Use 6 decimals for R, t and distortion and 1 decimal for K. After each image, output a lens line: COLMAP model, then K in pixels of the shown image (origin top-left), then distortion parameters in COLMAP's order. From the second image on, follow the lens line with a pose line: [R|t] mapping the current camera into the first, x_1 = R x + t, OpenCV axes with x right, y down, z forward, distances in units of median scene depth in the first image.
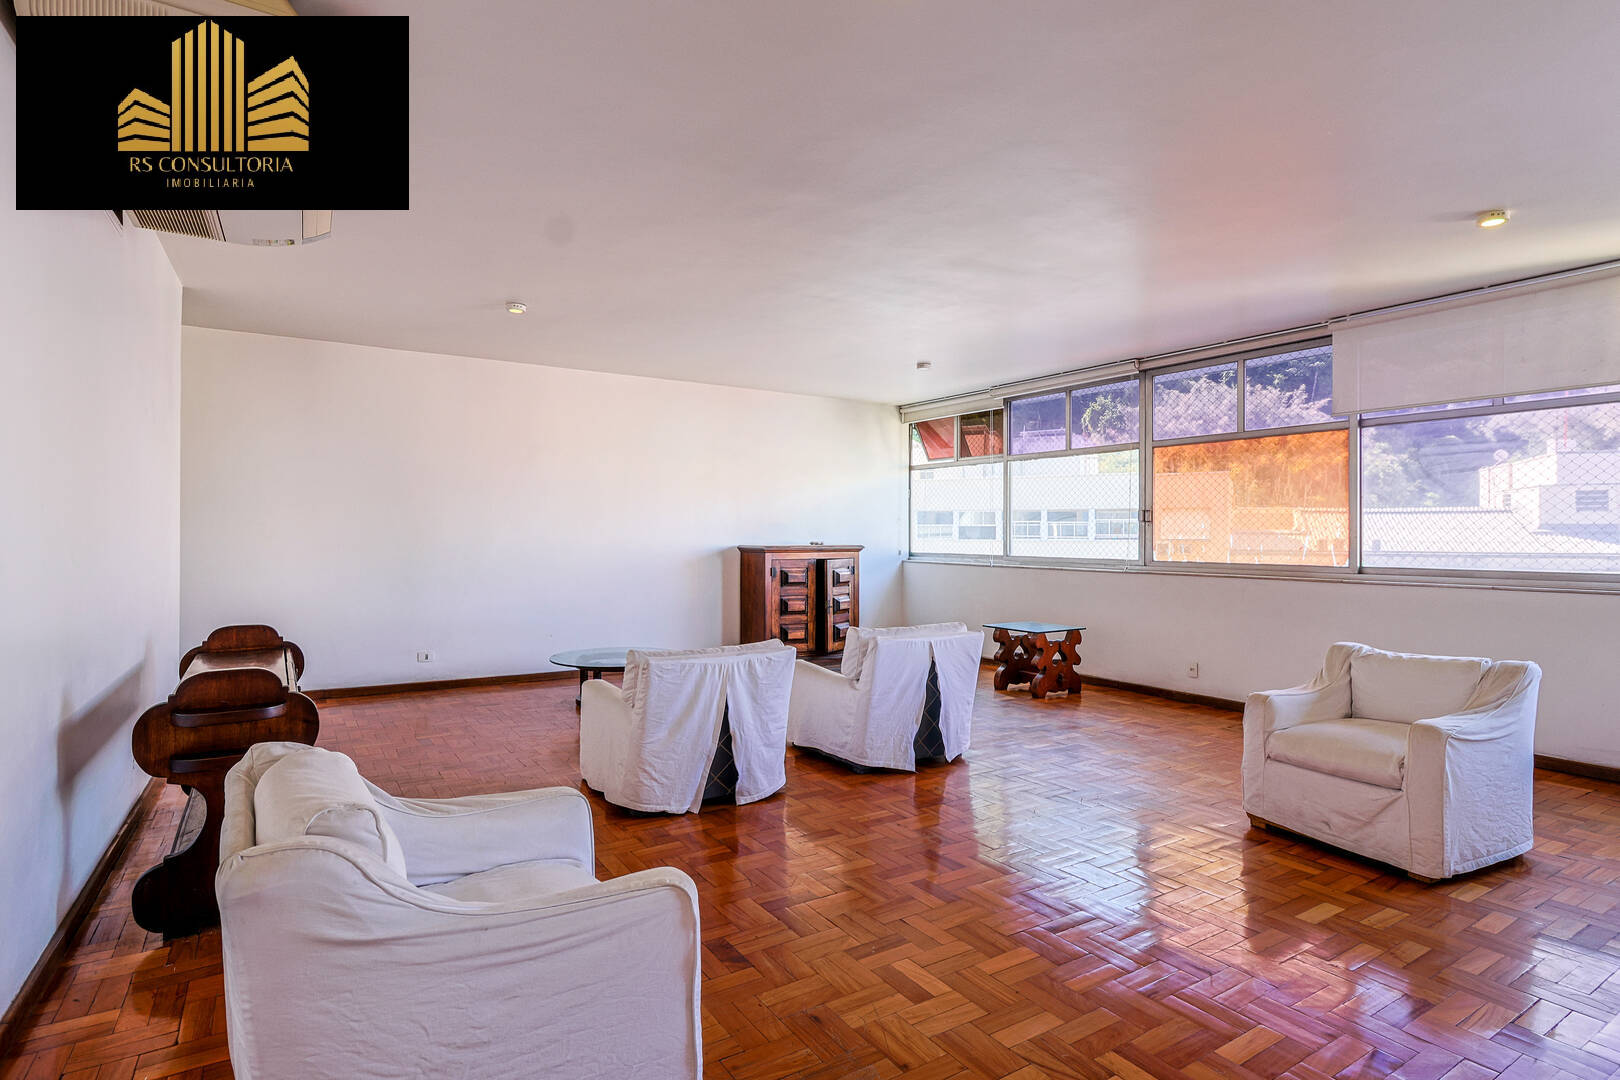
lens RADIAL K [[833.2, 0, 828.6], [0, 833.2, 532.3], [0, 0, 1]] dist [-0.003658, 0.001287]
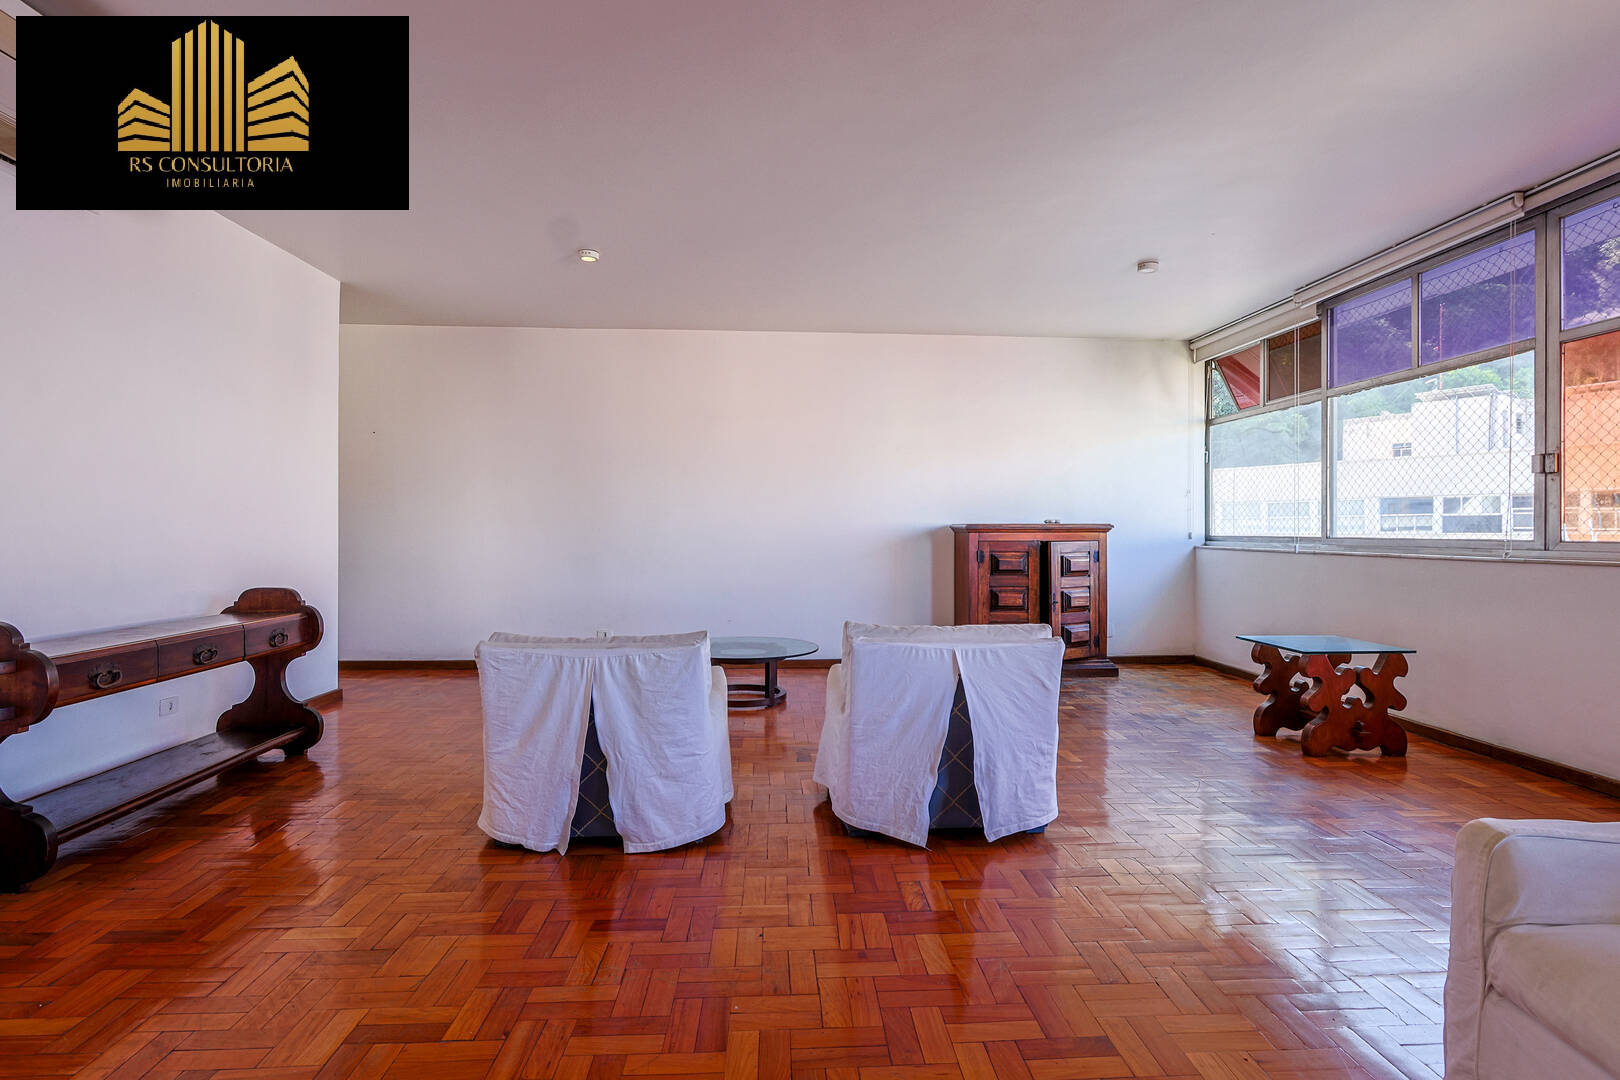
lens RADIAL K [[833.2, 0, 828.6], [0, 833.2, 532.3], [0, 0, 1]] dist [-0.003658, 0.001287]
pose [[0.870648, -0.001927, -0.491902, 0.227853], [0.003477, 0.999991, 0.002237, 0.024643], [0.491894, -0.003658, 0.870648, 0.251168]]
